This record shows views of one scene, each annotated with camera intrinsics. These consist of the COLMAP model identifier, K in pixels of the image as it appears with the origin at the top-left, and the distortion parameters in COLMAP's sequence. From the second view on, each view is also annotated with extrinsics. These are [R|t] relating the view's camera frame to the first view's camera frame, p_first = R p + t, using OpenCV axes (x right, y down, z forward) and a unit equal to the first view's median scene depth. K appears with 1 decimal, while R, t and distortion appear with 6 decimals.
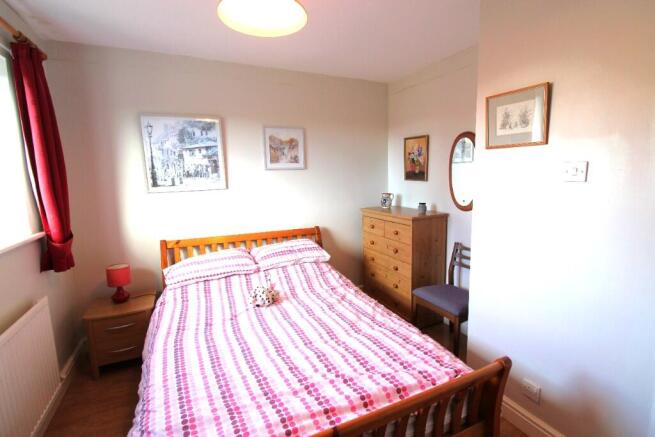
lens RADIAL K [[303.6, 0, 330.9], [0, 303.6, 214.0], [0, 0, 1]] dist [0.001102, -0.012019]
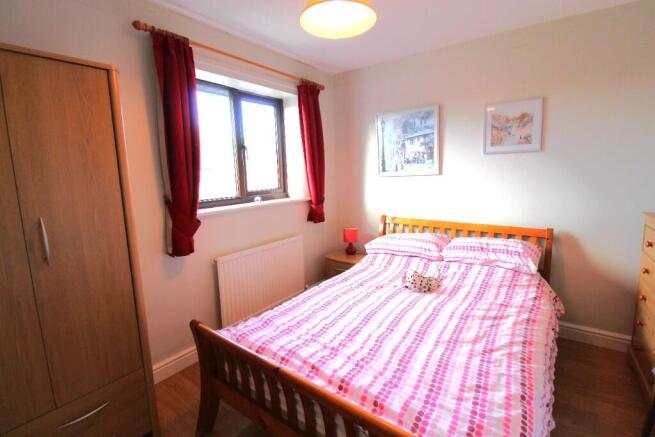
lens RADIAL K [[303.6, 0, 330.9], [0, 303.6, 214.0], [0, 0, 1]] dist [0.001102, -0.012019]
pose [[0.475633, 0.129349, -0.870082, 0.412463], [-0.099144, 0.990710, 0.093084, -0.012369], [0.874039, 0.041990, 0.484039, 0.214583]]
